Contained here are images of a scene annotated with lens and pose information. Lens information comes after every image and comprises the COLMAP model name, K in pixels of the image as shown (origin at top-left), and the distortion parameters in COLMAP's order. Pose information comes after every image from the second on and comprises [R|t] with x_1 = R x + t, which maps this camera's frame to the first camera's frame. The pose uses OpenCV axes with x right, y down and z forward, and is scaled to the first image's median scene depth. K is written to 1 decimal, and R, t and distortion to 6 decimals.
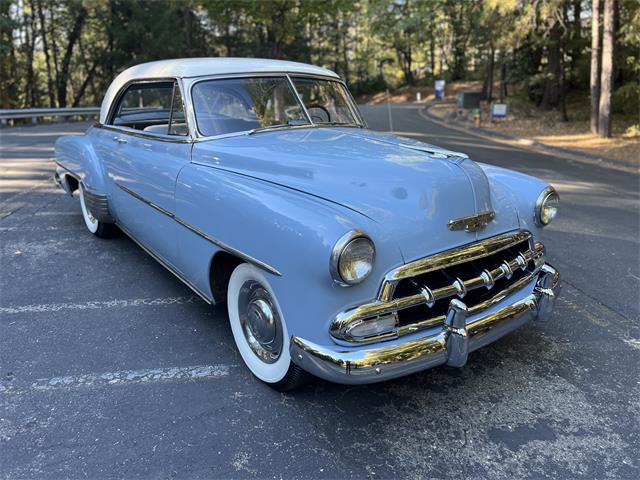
lens RADIAL K [[485.3, 0, 312.9], [0, 485.3, 238.9], [0, 0, 1]] dist [0.043618, -0.044809]
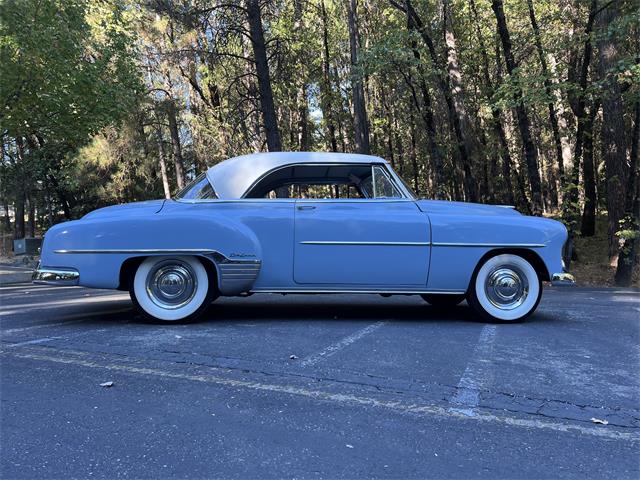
lens RADIAL K [[484.1, 0, 315.2], [0, 484.1, 241.5], [0, 0, 1]] dist [0.049316, -0.048830]
pose [[0.527445, 0.005575, 0.849571, -1.254274], [0.258109, 0.951662, -0.166489, 0.076083], [-0.809433, 0.307095, 0.500511, 0.366193]]
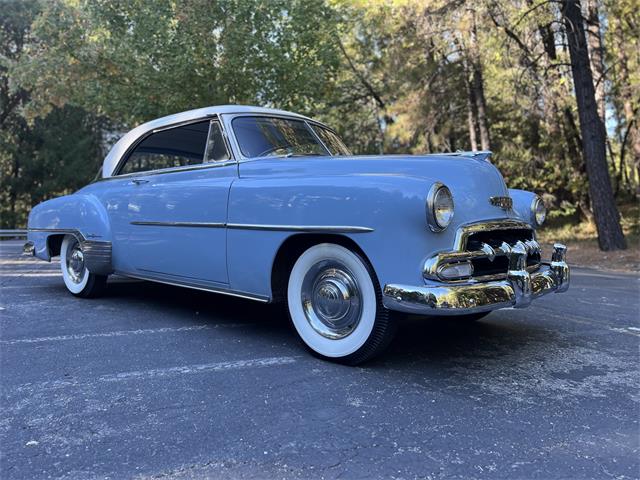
lens RADIAL K [[484.1, 0, 315.2], [0, 484.1, 241.5], [0, 0, 1]] dist [0.049316, -0.048830]
pose [[0.979888, -0.019197, 0.198625, -0.212803], [0.069193, 0.966296, -0.247961, 0.186201], [-0.187171, 0.256717, 0.948190, -0.022738]]
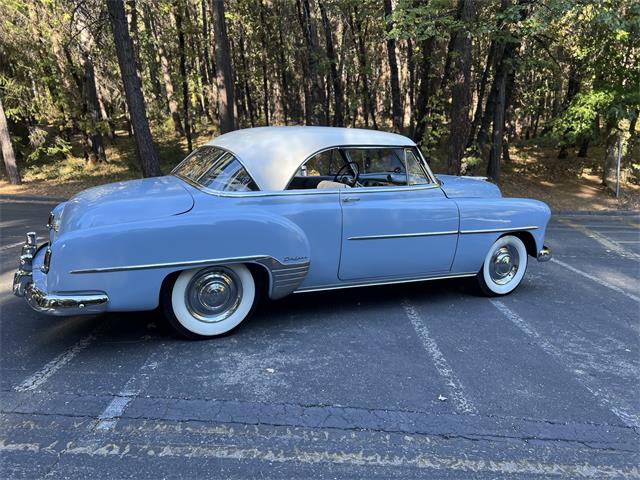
lens RADIAL K [[484.1, 0, 315.2], [0, 484.1, 241.5], [0, 0, 1]] dist [0.049316, -0.048830]
pose [[0.179914, -0.193844, 0.964394, -1.336754], [0.270519, 0.952340, 0.140954, -0.258280], [-0.945754, 0.235528, 0.223778, 0.767814]]
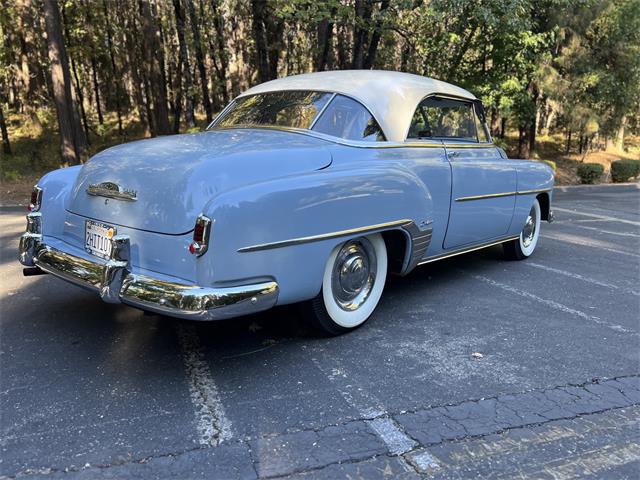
lens RADIAL K [[483.5, 0, 319.8], [0, 483.5, 248.1], [0, 0, 1]] dist [0.047557, -0.046259]
pose [[-0.199570, -0.207026, 0.957764, -1.168375], [0.269527, 0.928127, 0.256781, -0.313701], [-0.942087, 0.309389, -0.129428, 1.288706]]
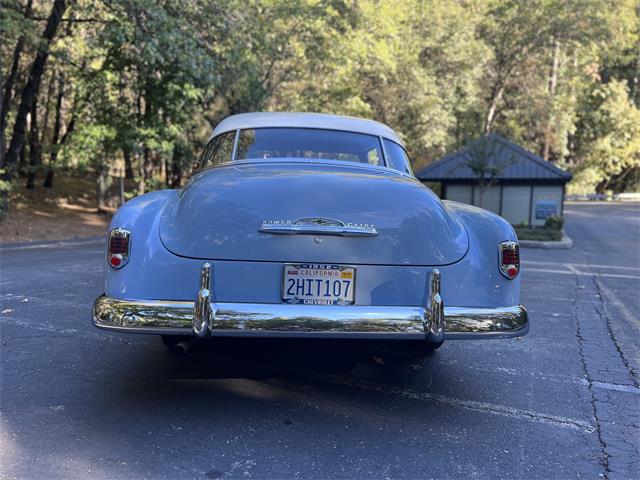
lens RADIAL K [[483.5, 0, 319.8], [0, 483.5, 248.1], [0, 0, 1]] dist [0.047557, -0.046259]
pose [[-0.830619, -0.087516, 0.549920, -0.804635], [0.127393, 0.931515, 0.340663, -0.452008], [-0.542072, 0.353017, -0.762585, 1.843113]]
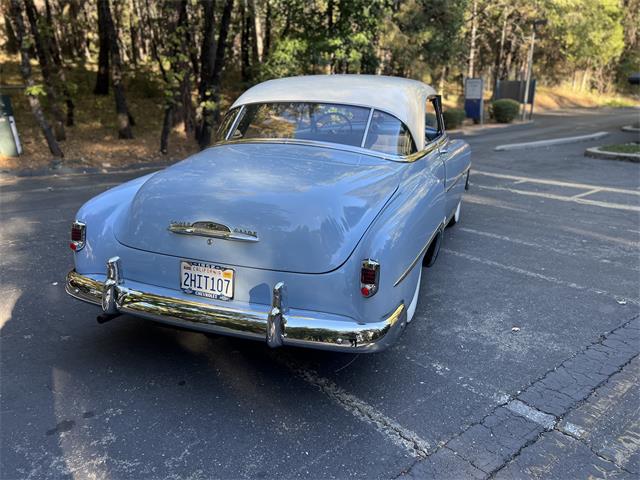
lens RADIAL K [[483.5, 0, 319.8], [0, 483.5, 248.1], [0, 0, 1]] dist [0.047557, -0.046259]
pose [[-0.517223, -0.270189, 0.812083, -1.078510], [0.241534, 0.864209, 0.441366, -0.508971], [-0.821062, 0.424431, -0.381729, 1.565155]]
